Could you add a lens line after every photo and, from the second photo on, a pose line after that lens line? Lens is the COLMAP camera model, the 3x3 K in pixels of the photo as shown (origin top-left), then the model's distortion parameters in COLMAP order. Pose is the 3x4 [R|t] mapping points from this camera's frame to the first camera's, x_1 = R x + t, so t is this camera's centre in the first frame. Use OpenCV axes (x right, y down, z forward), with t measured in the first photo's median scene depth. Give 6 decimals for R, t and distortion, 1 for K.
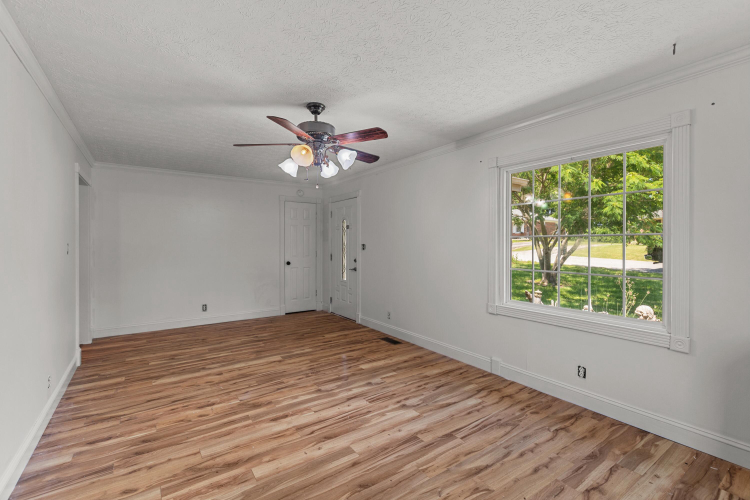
lens RADIAL K [[338.3, 0, 374.0], [0, 338.3, 247.7], [0, 0, 1]] dist [0.001529, 0.000080]
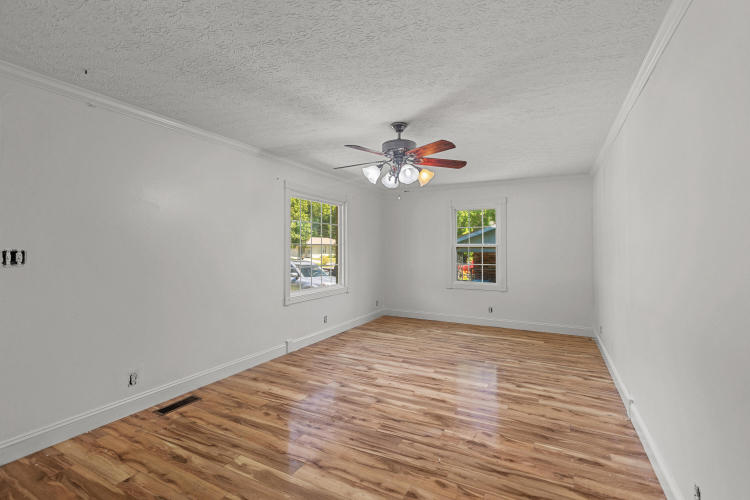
lens RADIAL K [[338.3, 0, 375.1], [0, 338.3, 249.3], [0, 0, 1]] dist [0.001529, 0.000080]
pose [[-0.467572, -0.002883, 0.883950, -1.078837], [0.008201, 0.999937, 0.007599, -0.022278], [-0.883917, 0.010802, -0.467519, 1.553892]]
